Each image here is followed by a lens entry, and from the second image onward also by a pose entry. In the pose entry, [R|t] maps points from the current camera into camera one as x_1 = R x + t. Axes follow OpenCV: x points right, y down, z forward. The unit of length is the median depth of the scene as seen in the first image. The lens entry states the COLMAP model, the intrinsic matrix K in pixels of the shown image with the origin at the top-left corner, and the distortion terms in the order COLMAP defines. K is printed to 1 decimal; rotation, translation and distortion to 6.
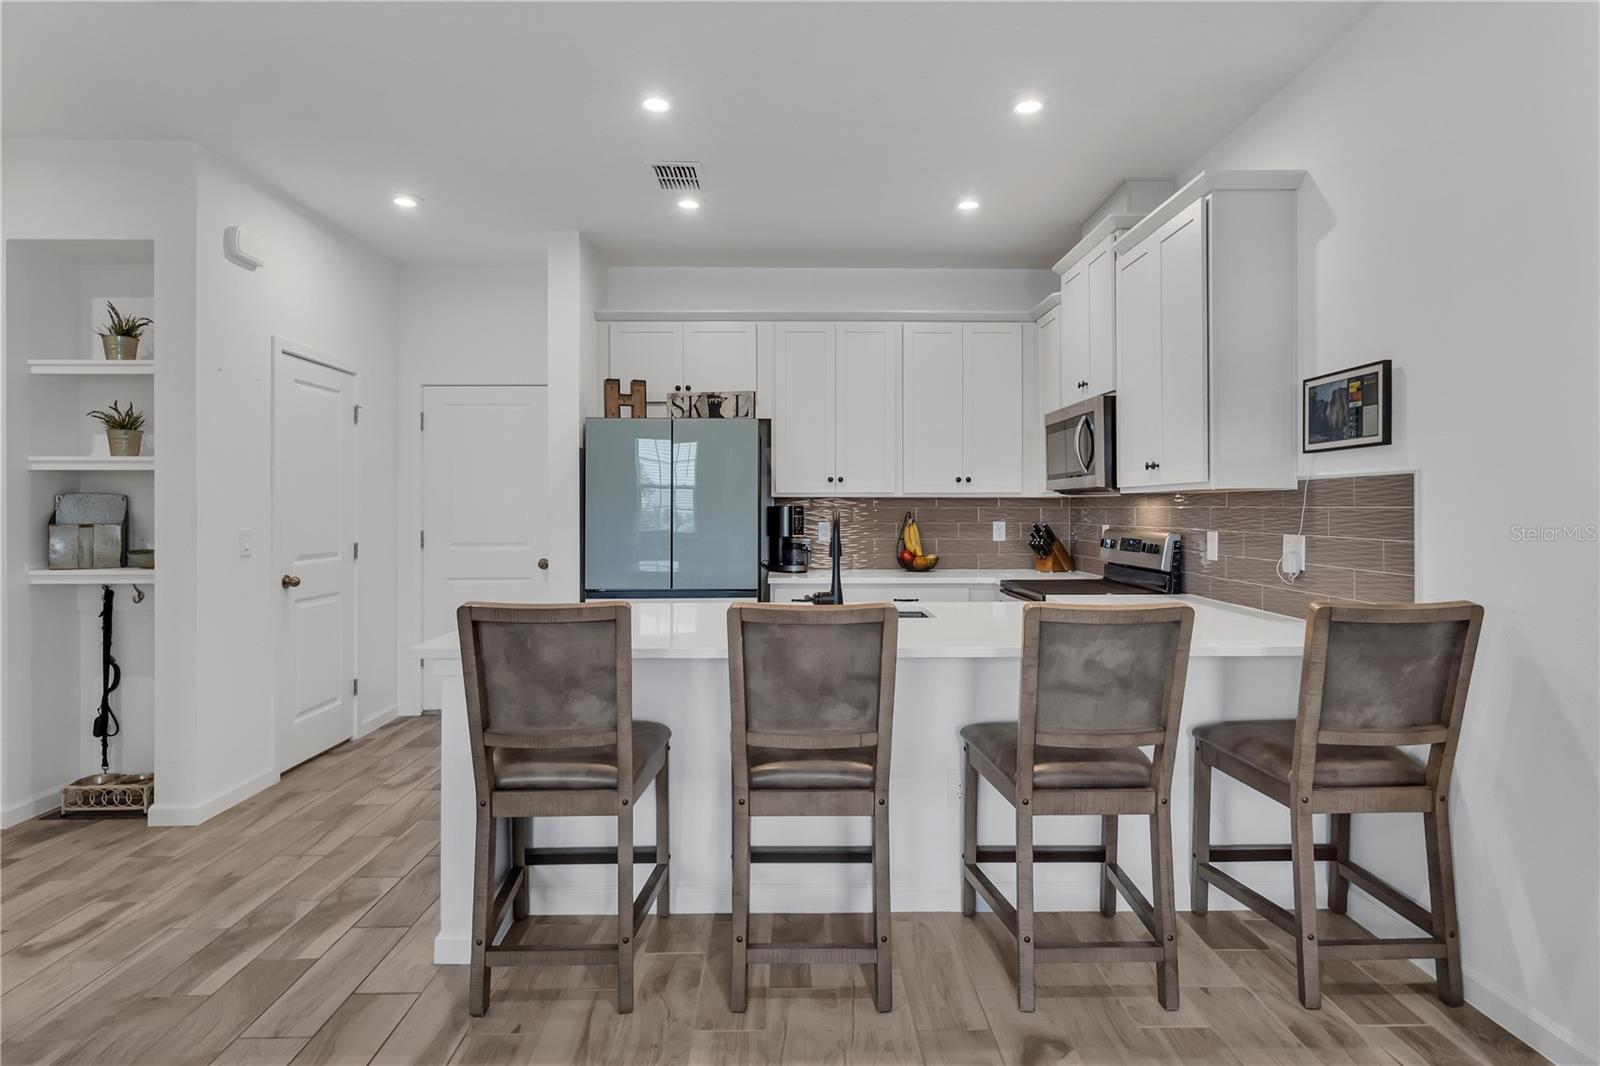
lens RADIAL K [[834.3, 0, 808.4], [0, 834.3, 522.5], [0, 0, 1]] dist [0.001239, -0.000394]
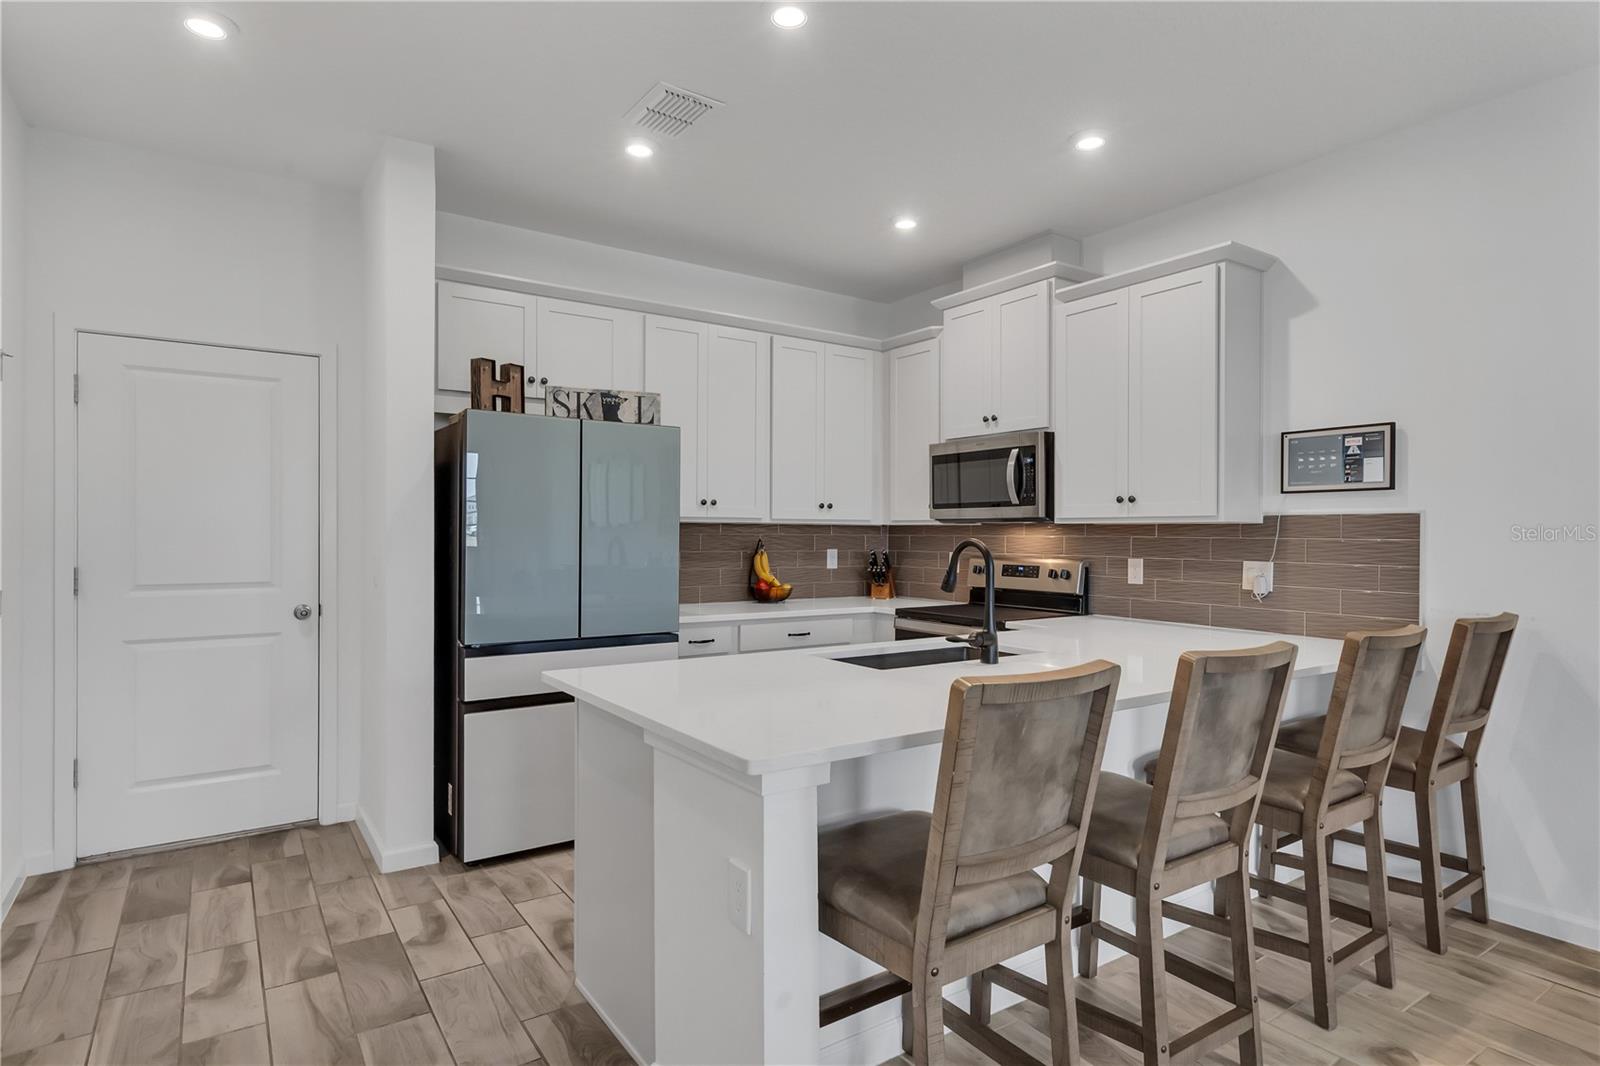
lens RADIAL K [[834.3, 0, 800.8], [0, 834.3, 544.5], [0, 0, 1]] dist [0.001239, -0.000394]
pose [[0.844932, -0.000309, 0.534874, -0.394090], [0.001593, 0.999997, -0.001939, -0.005299], [-0.534872, 0.002490, 0.844929, 0.224065]]
